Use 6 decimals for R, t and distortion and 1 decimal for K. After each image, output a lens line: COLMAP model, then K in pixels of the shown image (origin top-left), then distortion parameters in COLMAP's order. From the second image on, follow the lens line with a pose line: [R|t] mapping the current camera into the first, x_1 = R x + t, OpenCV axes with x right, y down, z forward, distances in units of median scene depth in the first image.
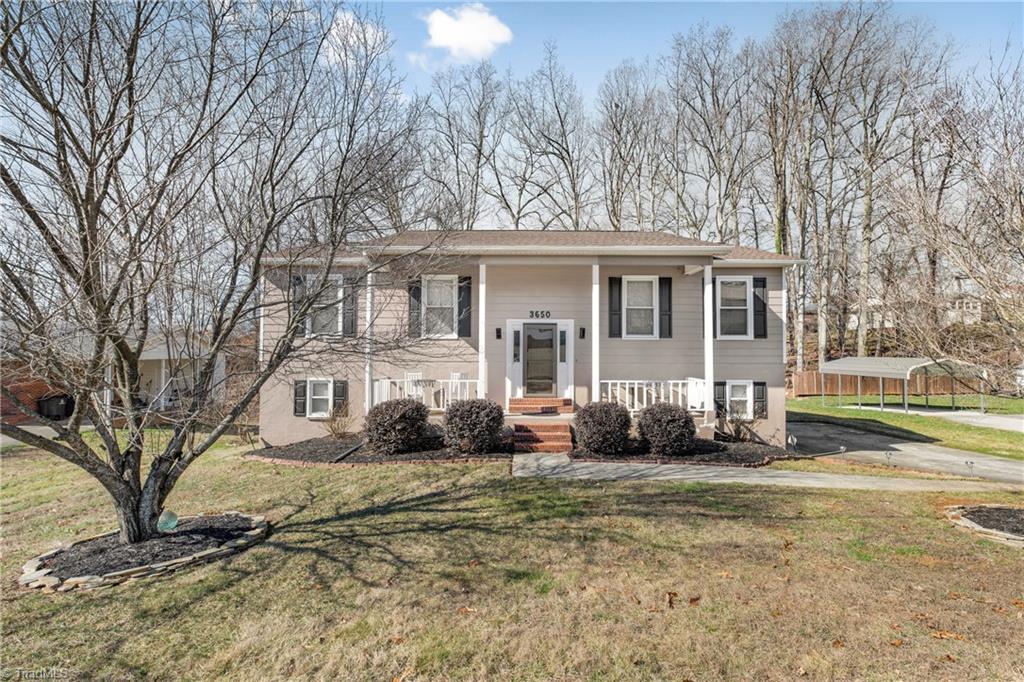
lens RADIAL K [[454.3, 0, 515.6], [0, 454.3, 335.8], [0, 0, 1]] dist [-0.001419, -0.000221]
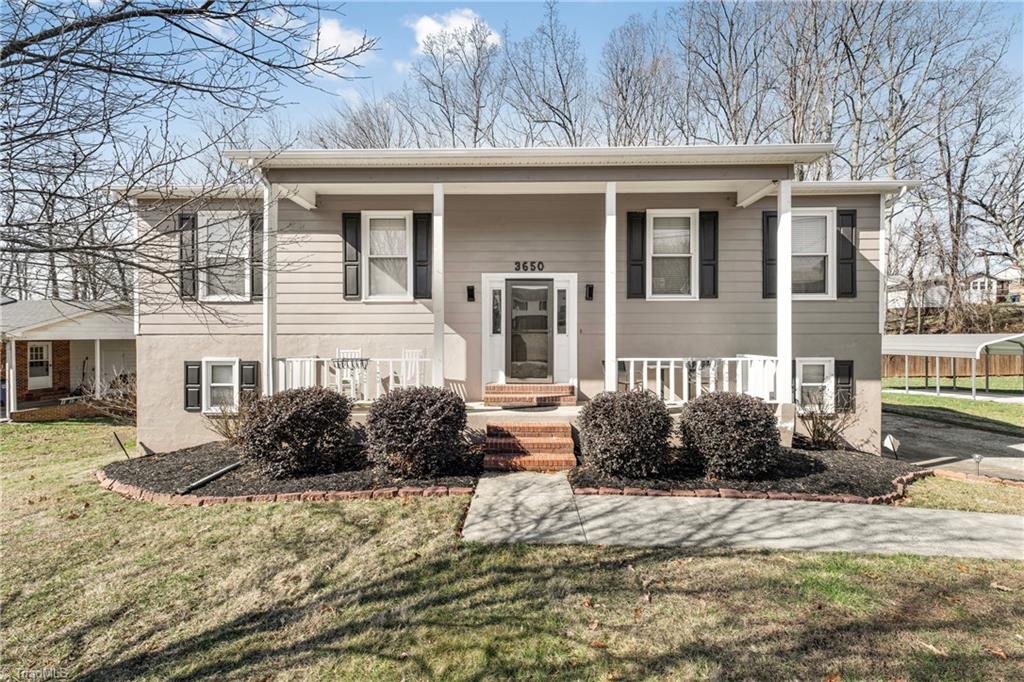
lens RADIAL K [[456.4, 0, 512.0], [0, 456.4, 341.0], [0, 0, 1]] dist [0.001146, 0.000226]
pose [[0.999914, -0.005326, -0.011989, 0.035160], [0.005877, 0.998902, 0.046479, 0.035896], [0.011729, -0.046546, 0.998847, 0.290488]]
